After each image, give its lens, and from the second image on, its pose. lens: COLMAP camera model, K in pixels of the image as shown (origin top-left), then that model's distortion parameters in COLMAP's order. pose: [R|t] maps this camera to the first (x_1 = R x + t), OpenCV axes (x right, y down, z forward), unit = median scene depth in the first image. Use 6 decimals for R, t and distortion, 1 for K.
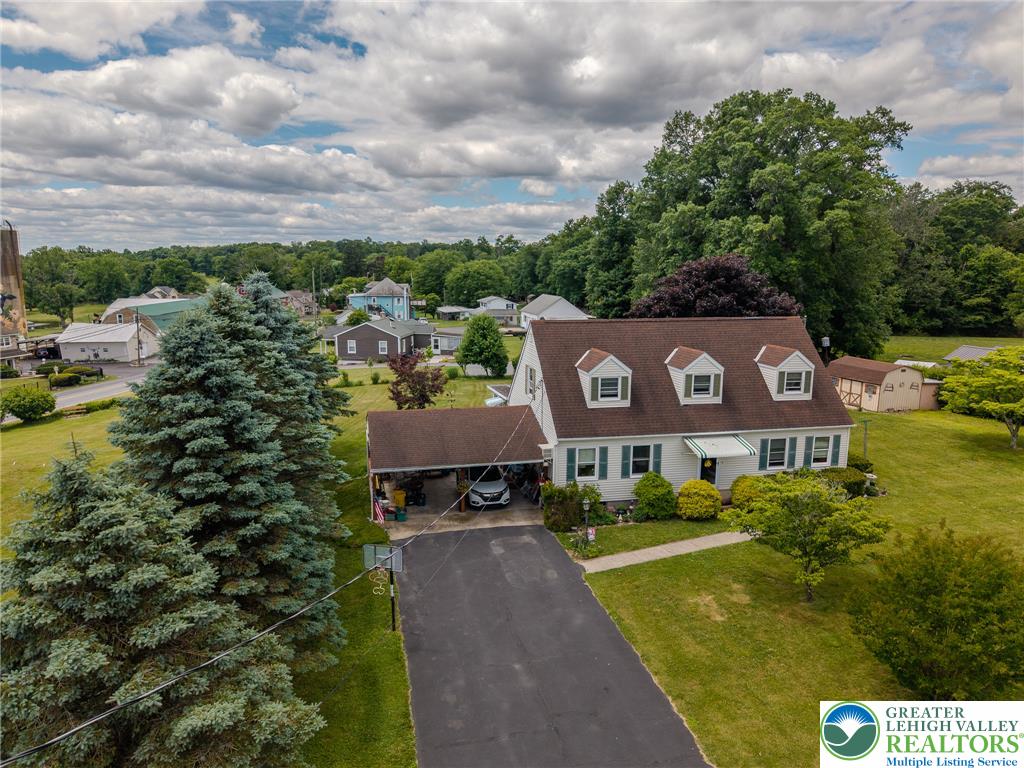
lens RADIAL K [[697.7, 0, 511.1], [0, 697.7, 380.7], [0, 0, 1]] dist [0.009010, 0.001700]
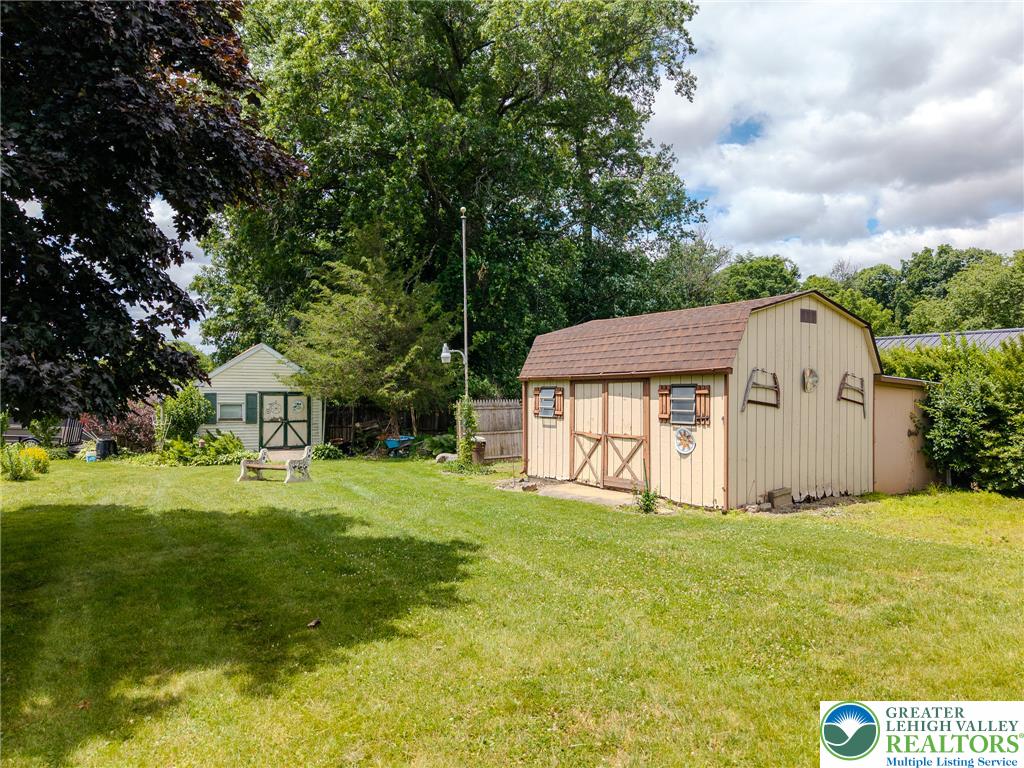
lens RADIAL K [[697.7, 0, 512.1], [0, 697.7, 385.1], [0, 0, 1]] dist [0.009010, 0.001700]
pose [[0.963623, -0.009791, 0.267088, 0.404050], [0.054514, 0.985521, -0.160552, 0.037402], [-0.261648, 0.169272, 0.950204, 0.804968]]
